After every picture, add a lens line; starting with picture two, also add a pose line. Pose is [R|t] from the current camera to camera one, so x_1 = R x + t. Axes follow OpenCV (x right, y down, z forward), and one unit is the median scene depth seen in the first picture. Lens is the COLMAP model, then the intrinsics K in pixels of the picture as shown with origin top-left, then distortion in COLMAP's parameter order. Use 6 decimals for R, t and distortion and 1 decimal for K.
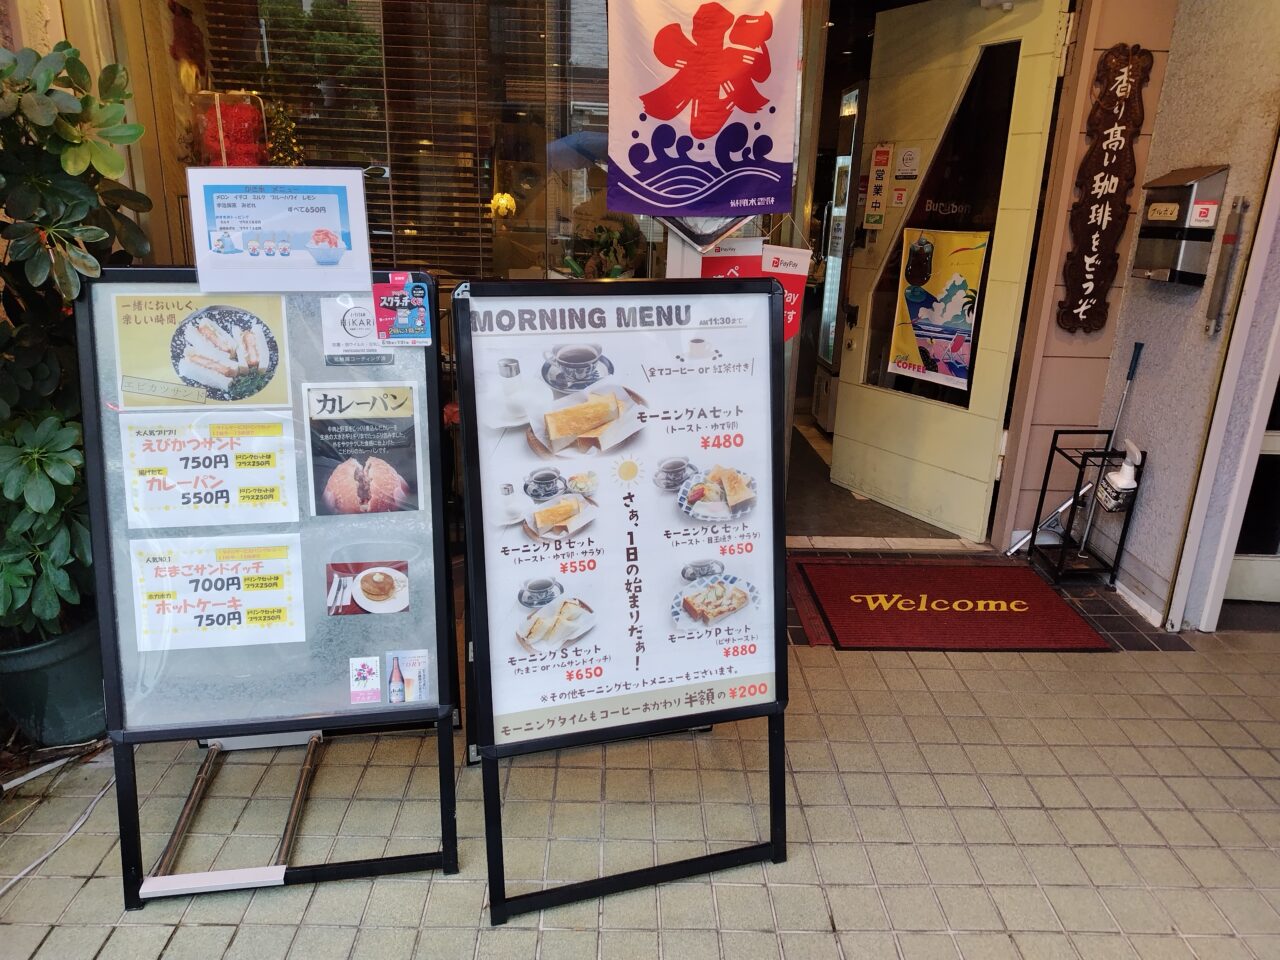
lens RADIAL K [[881.6, 0, 640.0], [0, 881.6, 480.0], [0, 0, 1]] dist [0.024563, -0.006440]
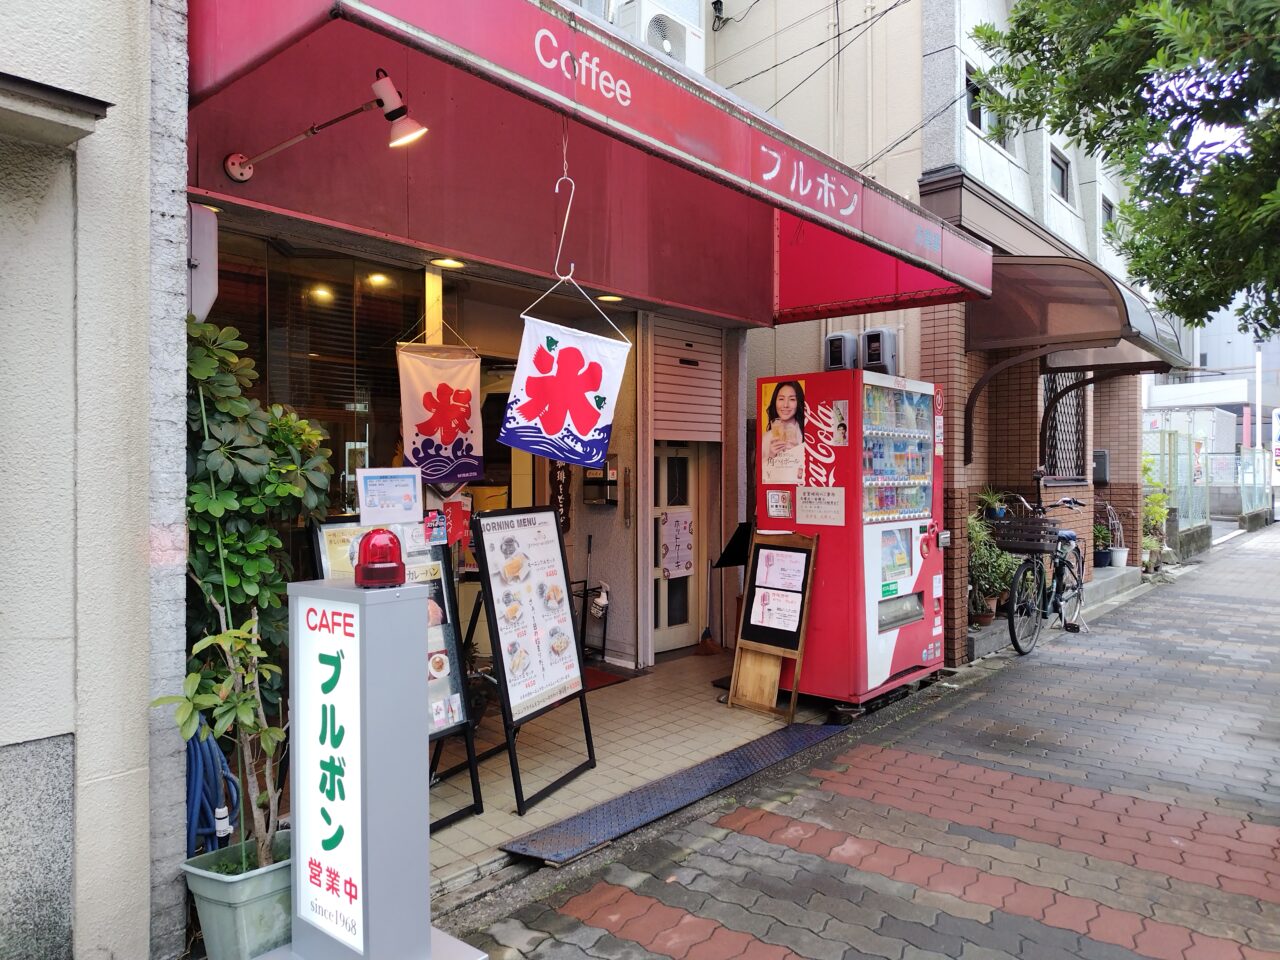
lens RADIAL K [[881.6, 0, 640.0], [0, 881.6, 480.0], [0, 0, 1]] dist [0.024563, -0.006440]
pose [[0.674905, -0.036112, 0.737021, -1.092648], [0.243311, 0.953834, -0.176069, 0.140702], [-0.696637, 0.298155, 0.652534, -0.564413]]
